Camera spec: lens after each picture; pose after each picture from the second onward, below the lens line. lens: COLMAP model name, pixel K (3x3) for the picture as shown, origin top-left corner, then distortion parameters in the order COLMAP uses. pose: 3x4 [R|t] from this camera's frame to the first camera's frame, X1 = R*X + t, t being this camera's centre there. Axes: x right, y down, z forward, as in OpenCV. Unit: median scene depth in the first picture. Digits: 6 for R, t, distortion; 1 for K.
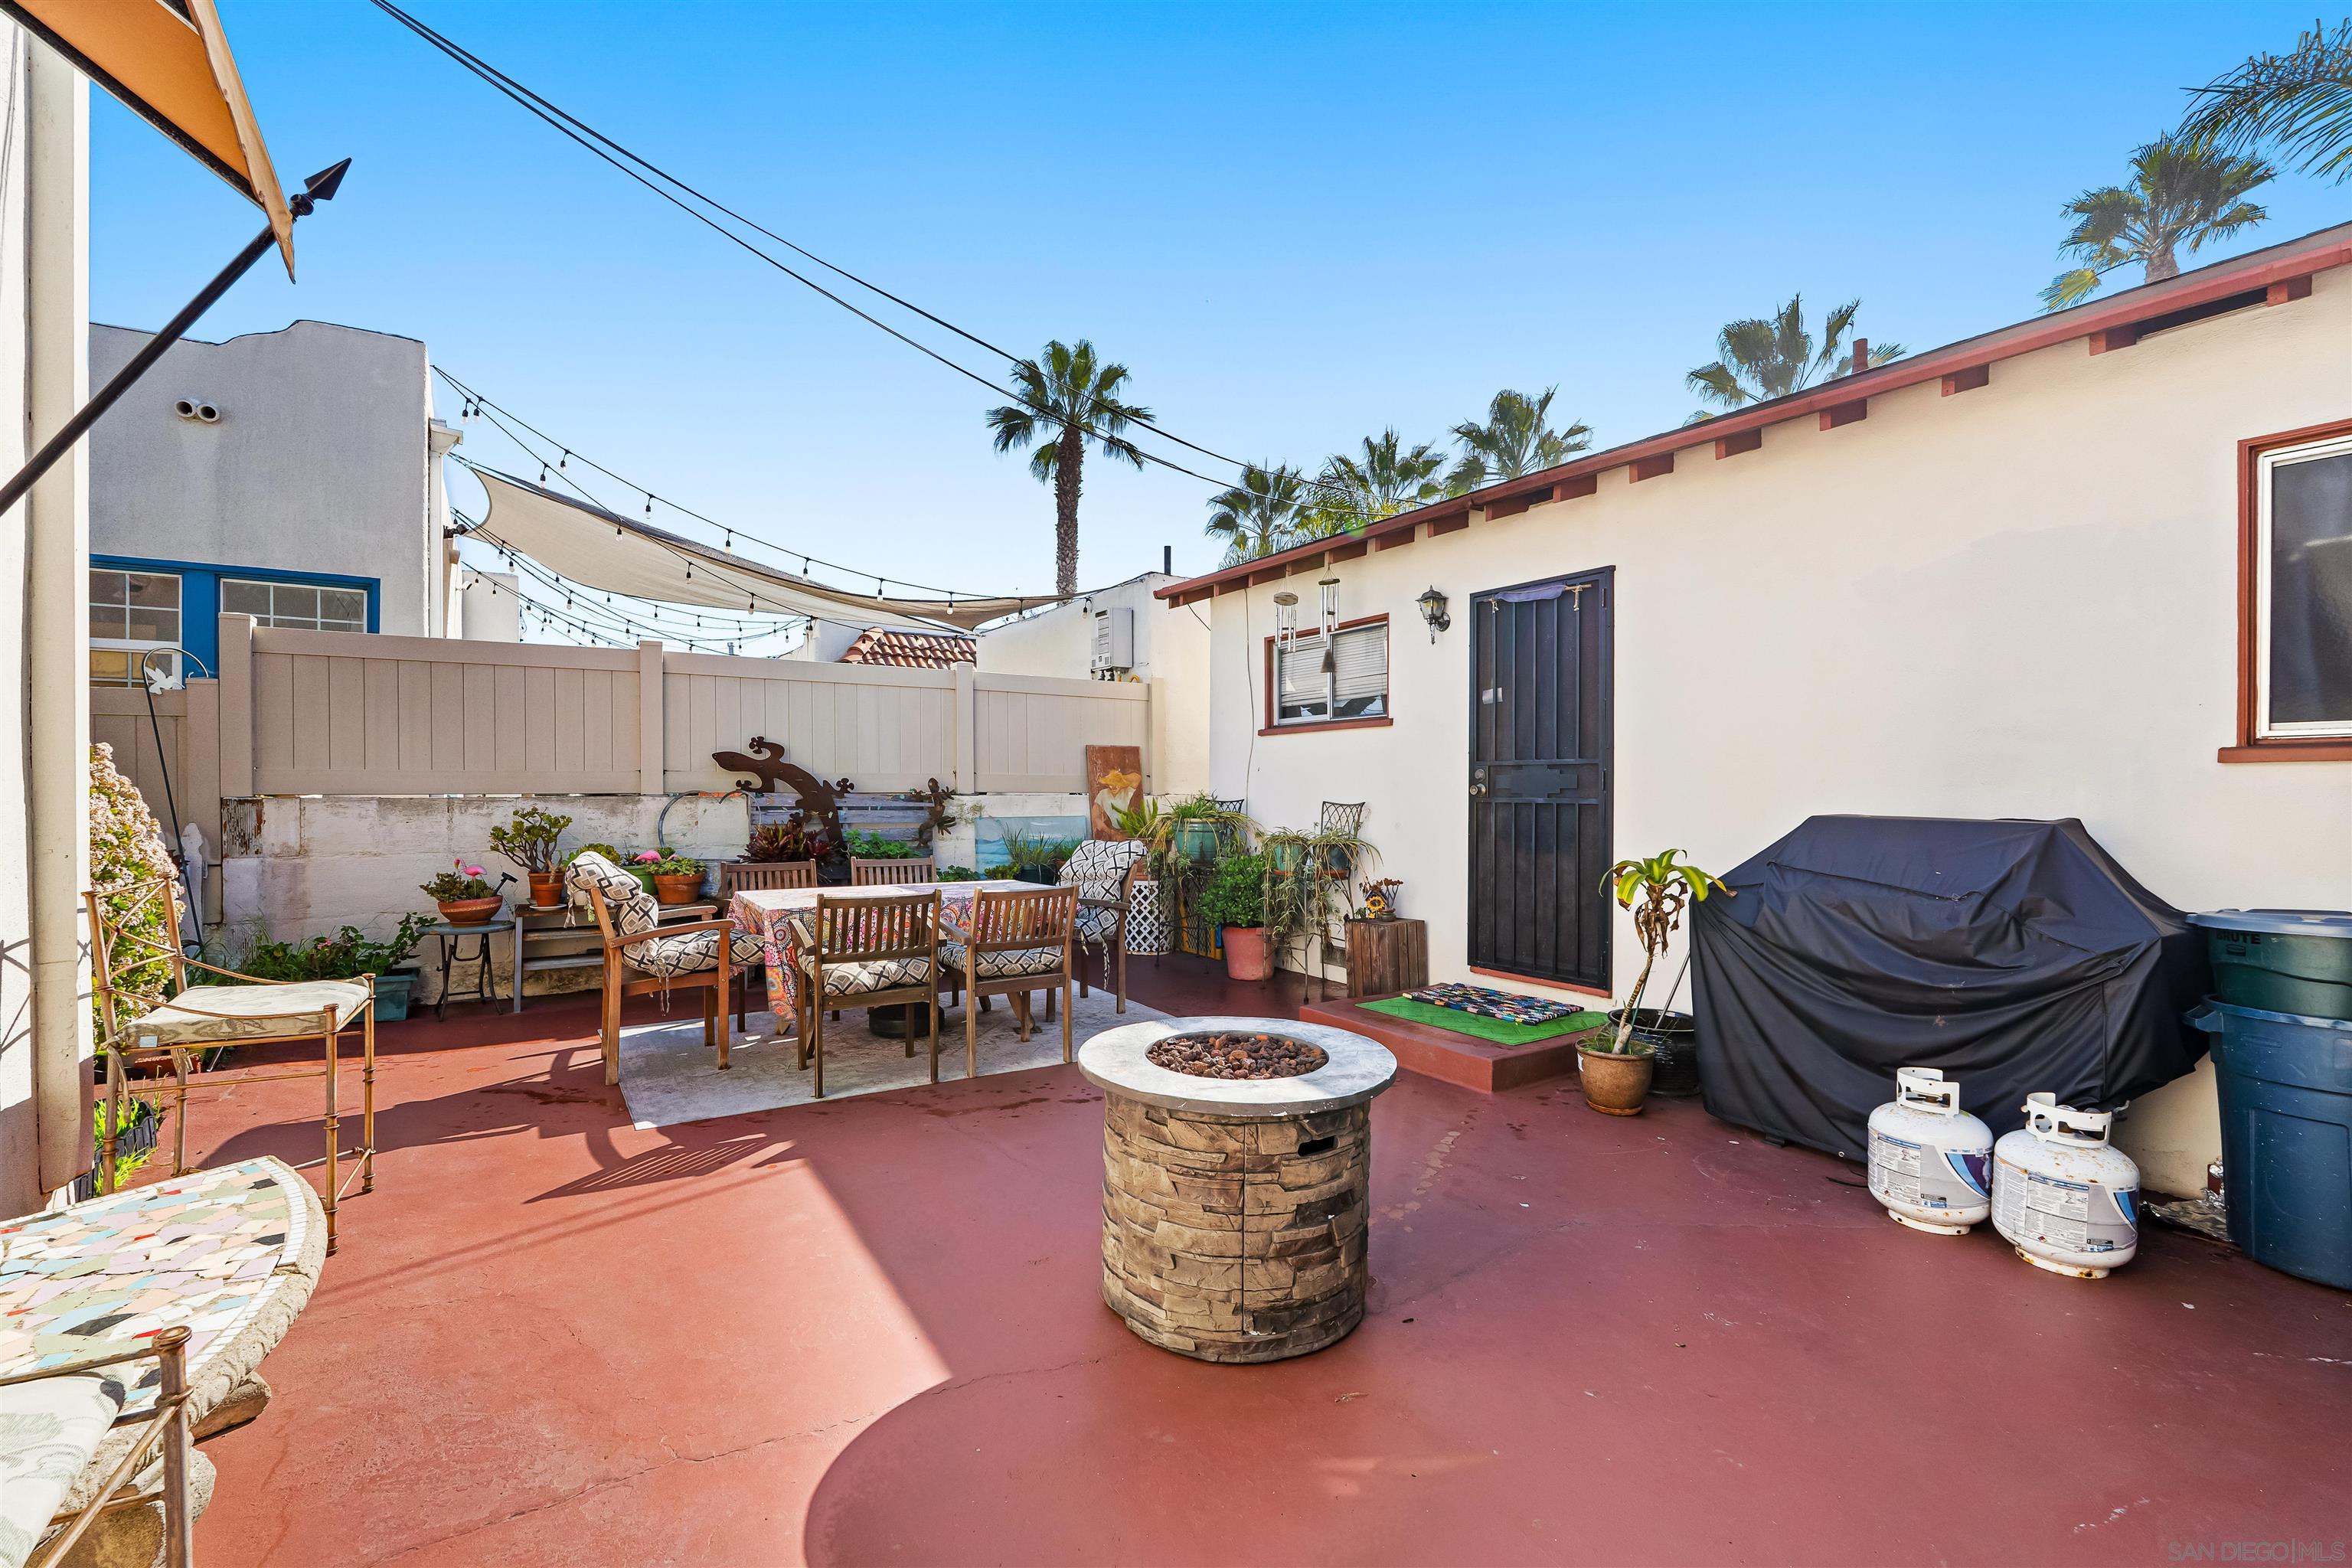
lens RADIAL K [[1048.4, 0, 1182.1], [0, 1048.4, 789.2], [0, 0, 1]] dist [-0.003584, 0.000647]
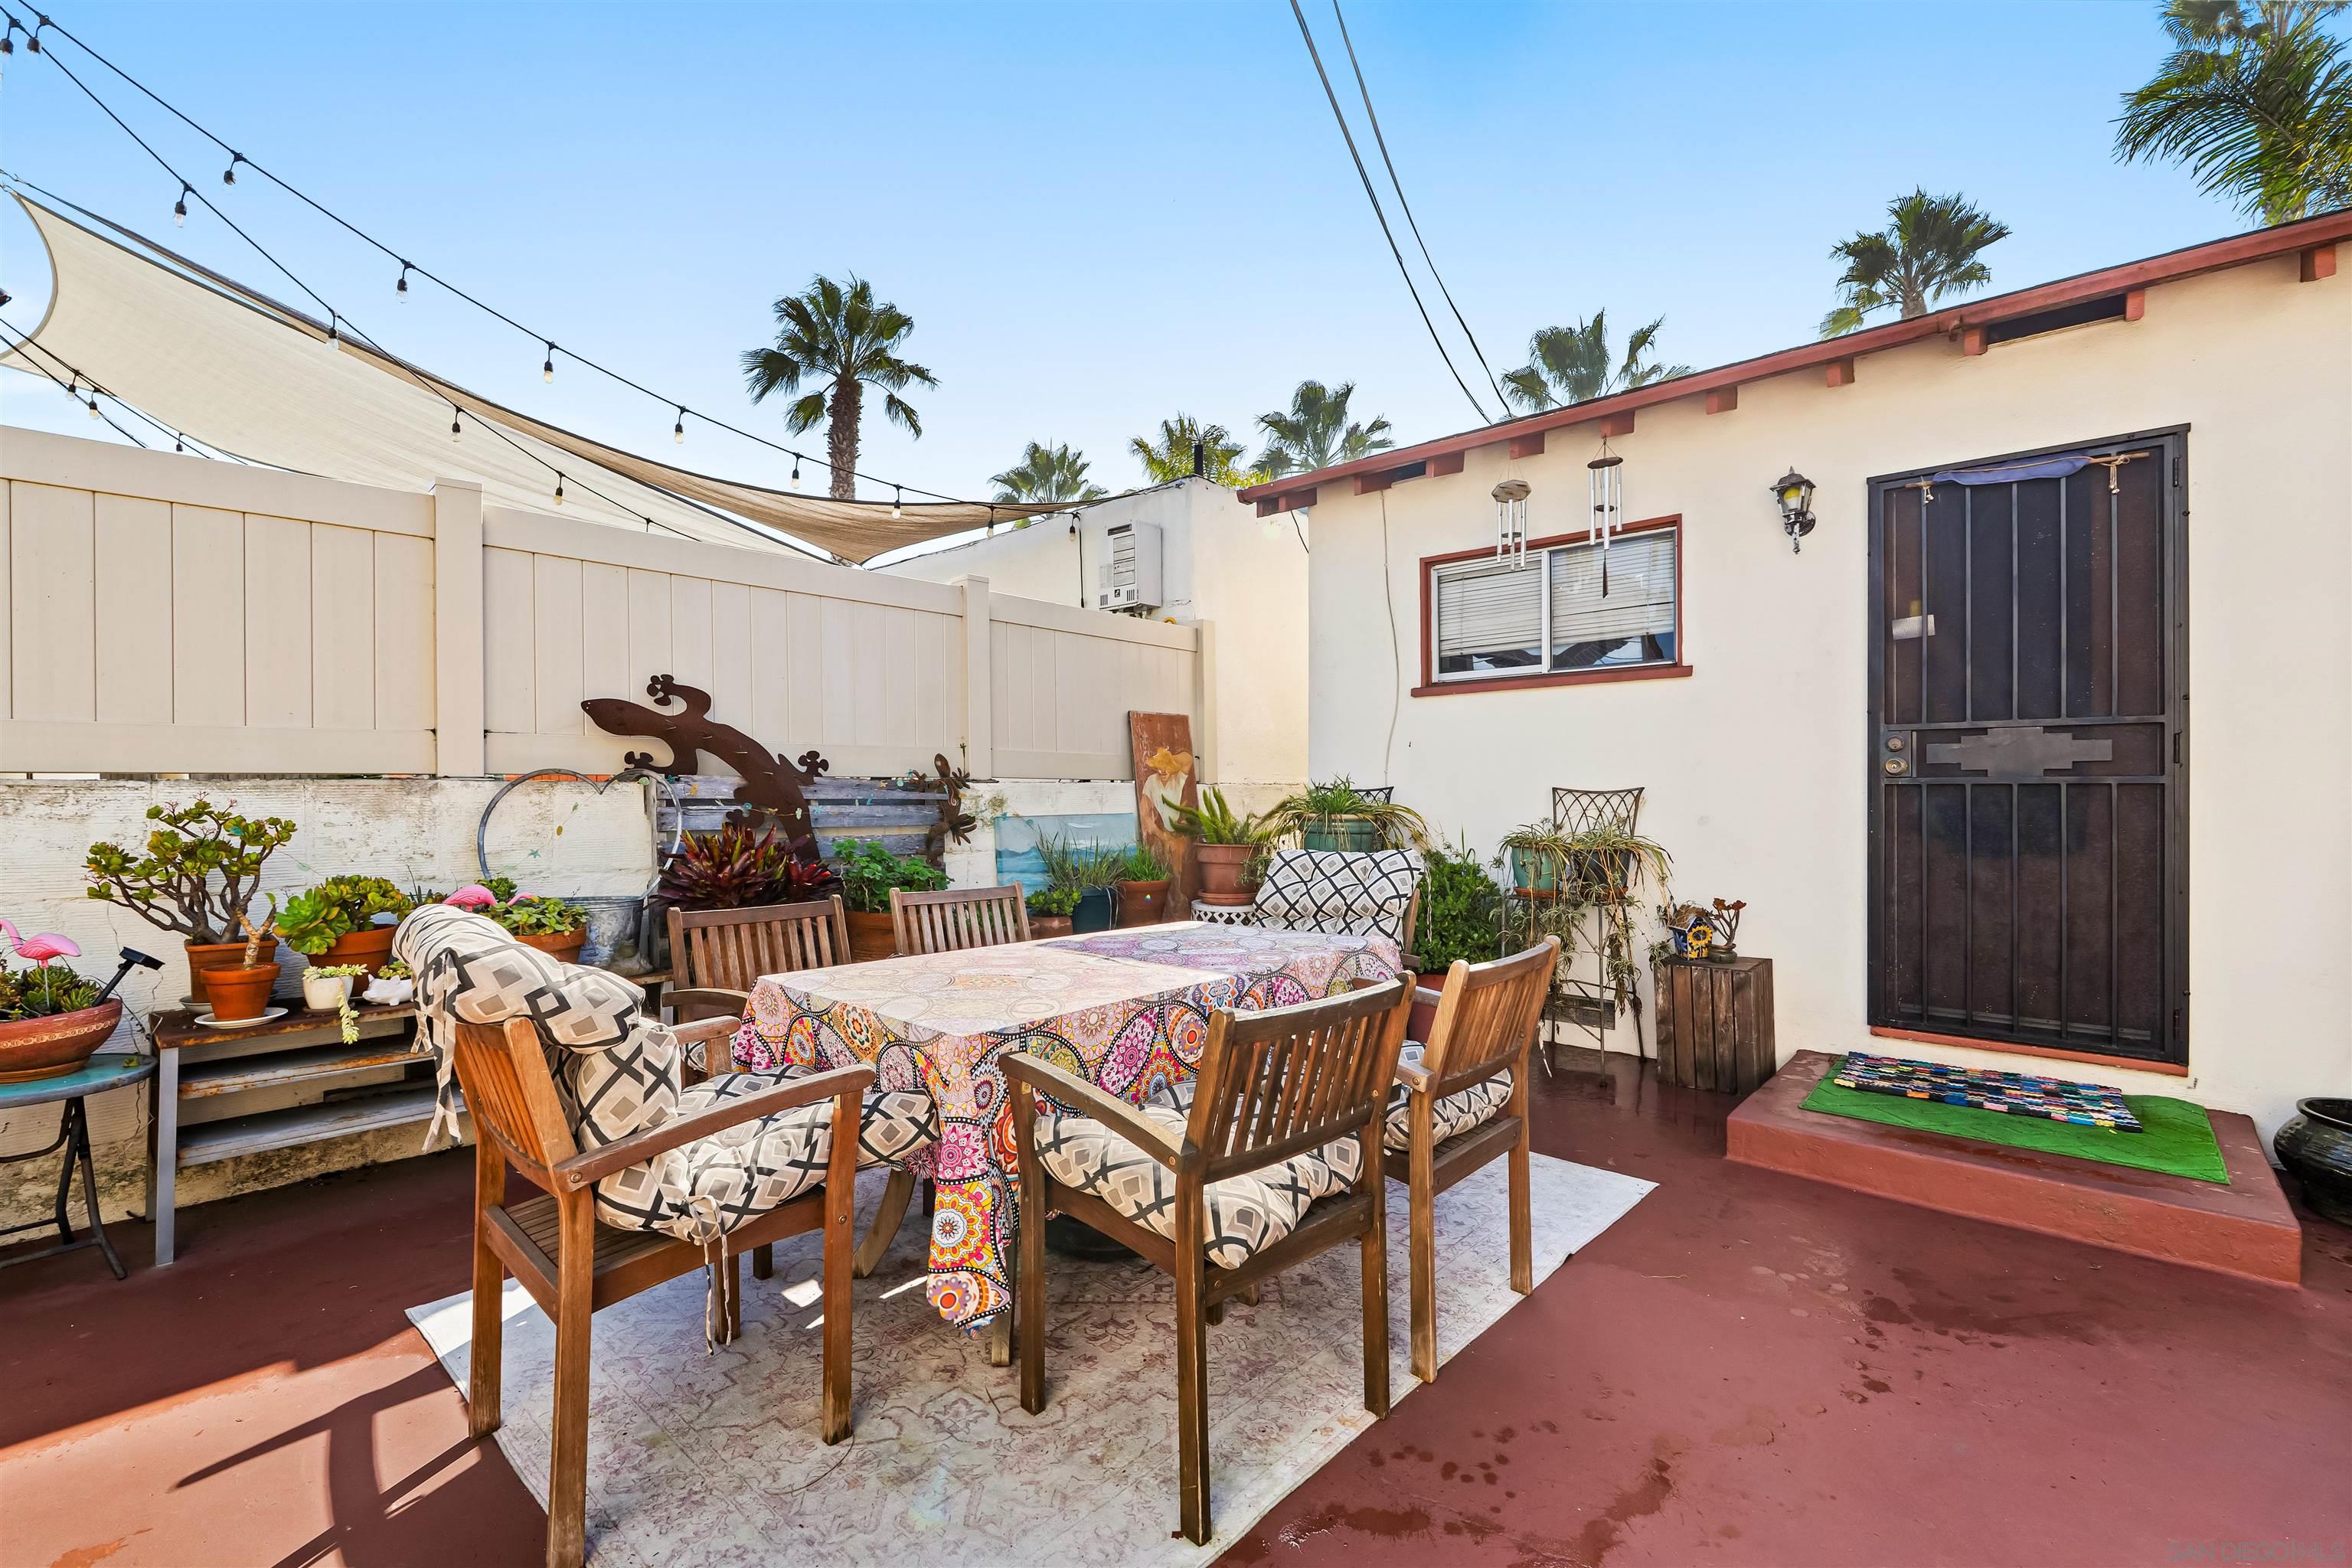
lens RADIAL K [[1039.1, 0, 1180.3], [0, 1039.1, 789.7], [0, 0, 1]] dist [-0.004680, 0.000322]
pose [[0.967085, -0.003268, 0.254432, -0.301587], [0.003293, 0.999995, 0.000328, 0.012949], [-0.254432, 0.000521, 0.967091, 0.426761]]
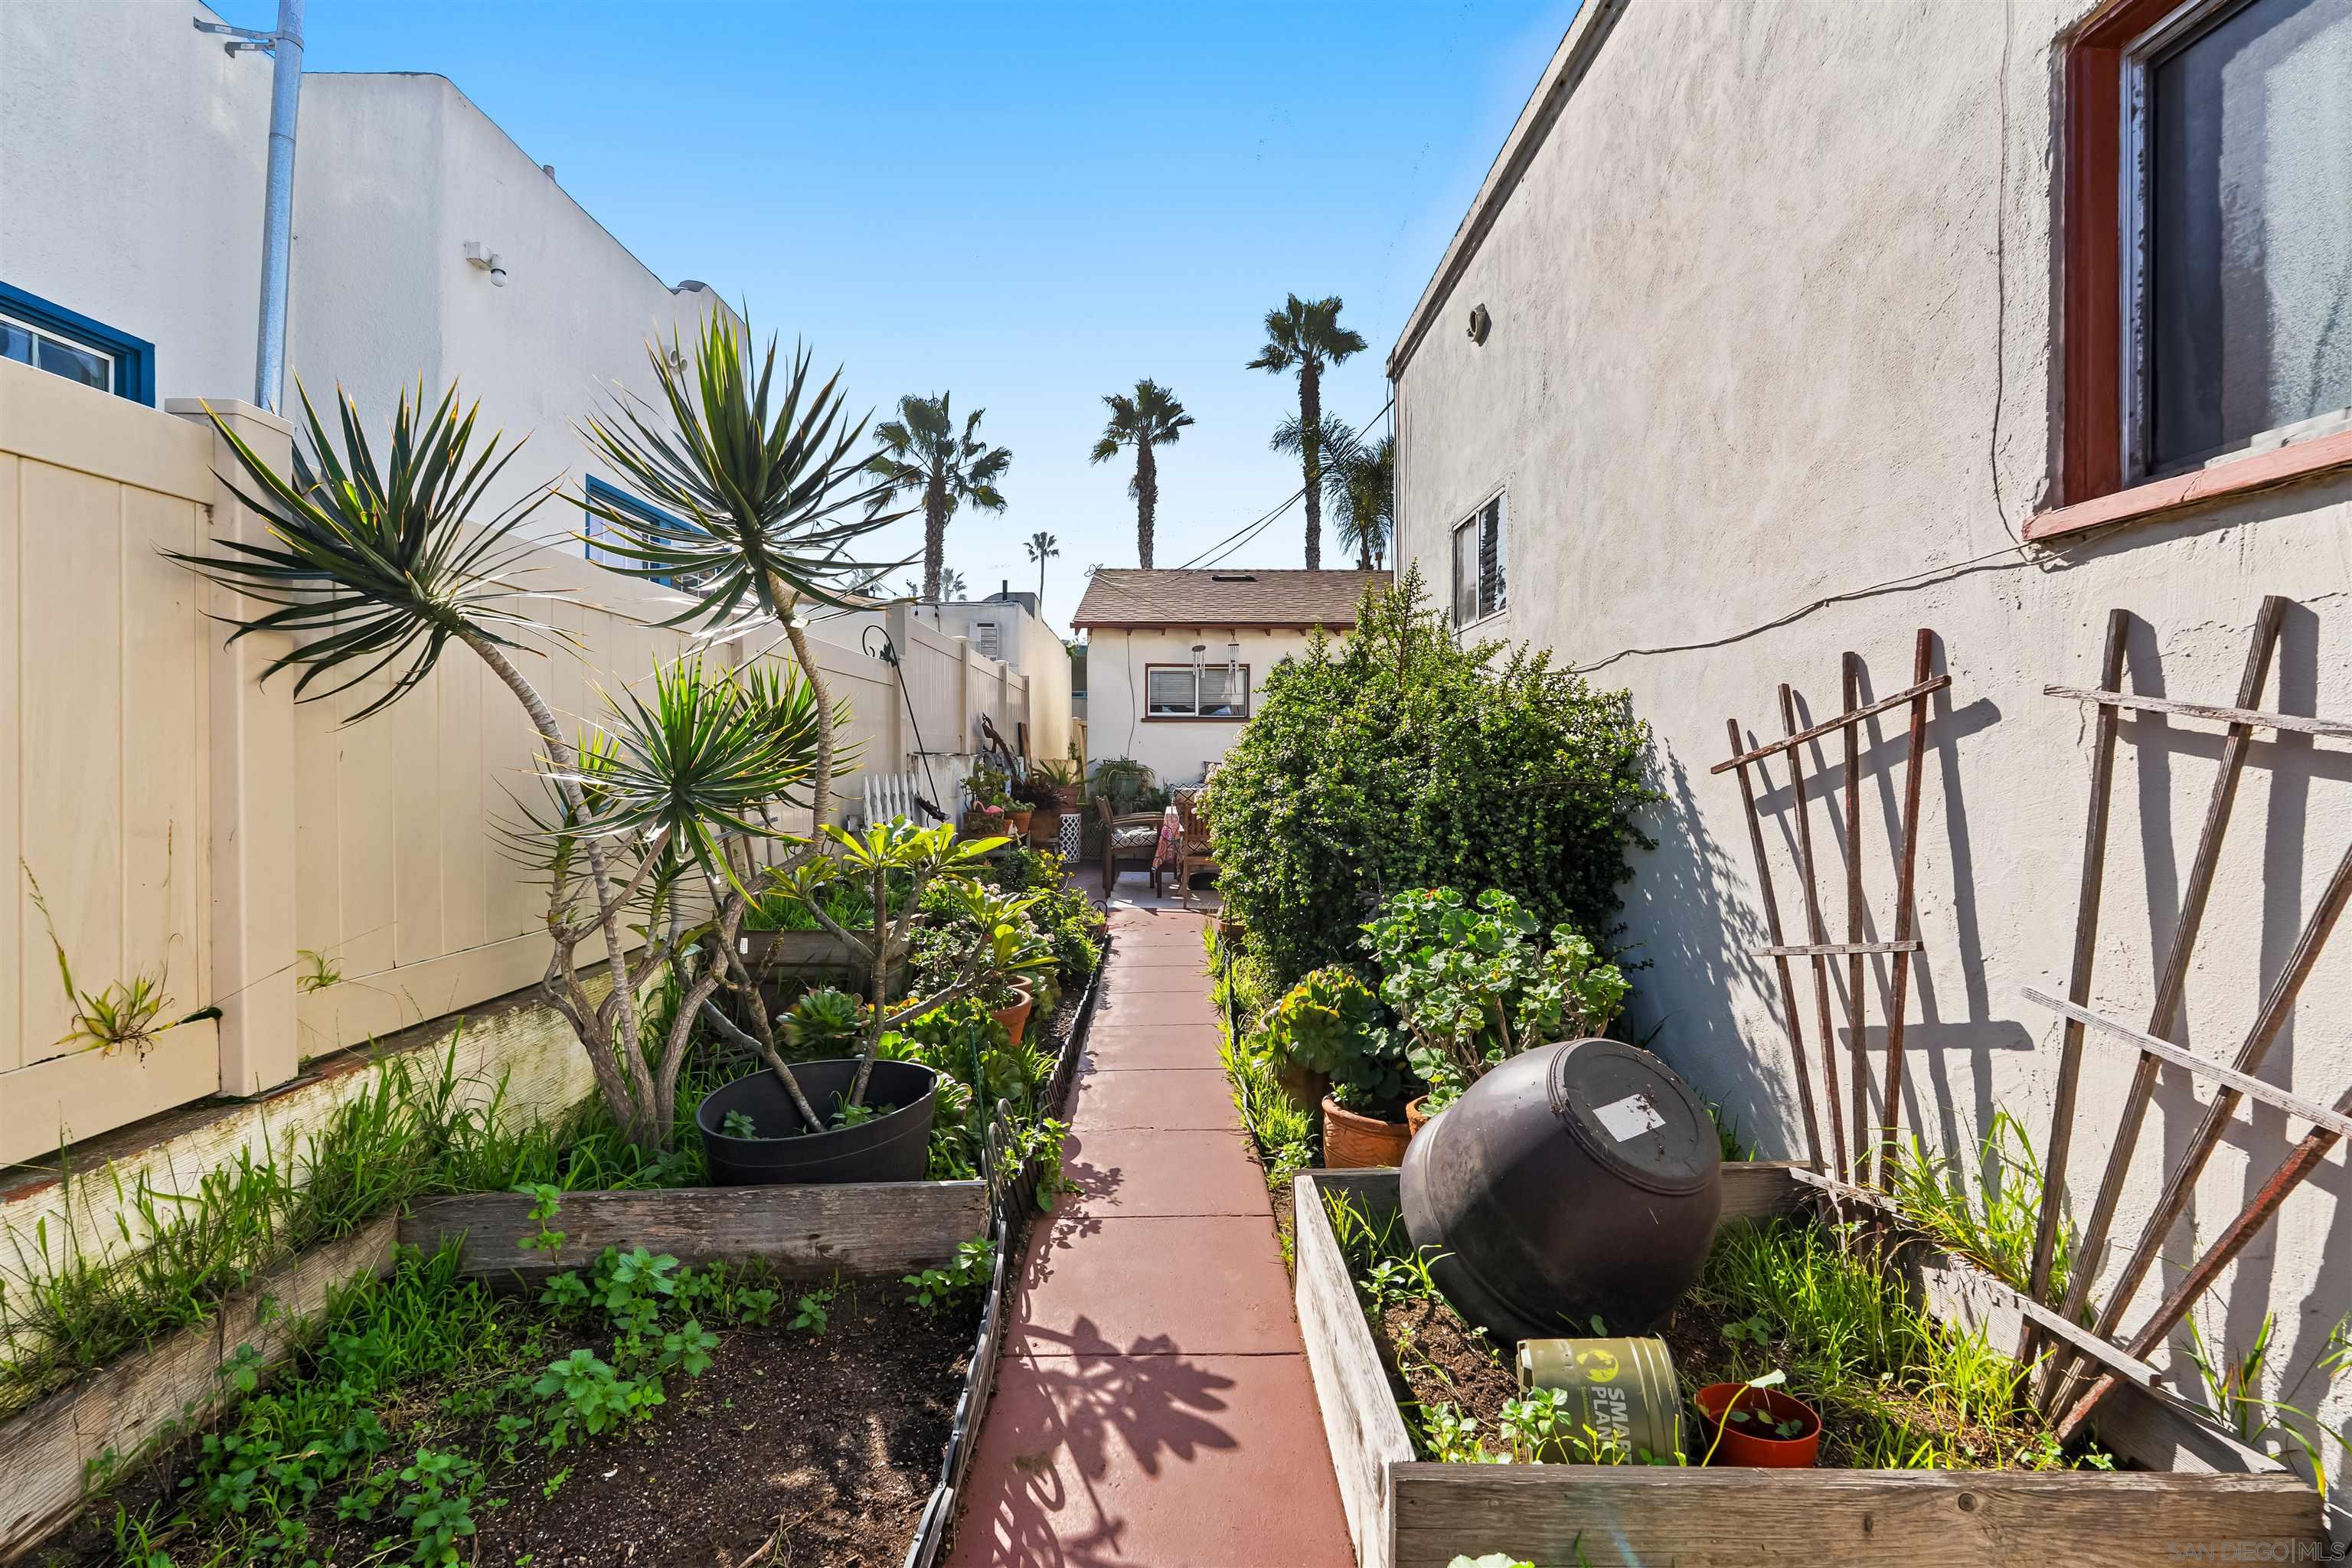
lens RADIAL K [[1044.1, 0, 1178.3], [0, 1044.1, 778.9], [0, 0, 1]] dist [-0.001338, 0.000357]
pose [[0.538123, -0.016687, 0.842701, -1.521517], [-0.001071, 0.999790, 0.020482, 0.005749], [-0.842866, -0.011924, 0.537992, 0.070916]]
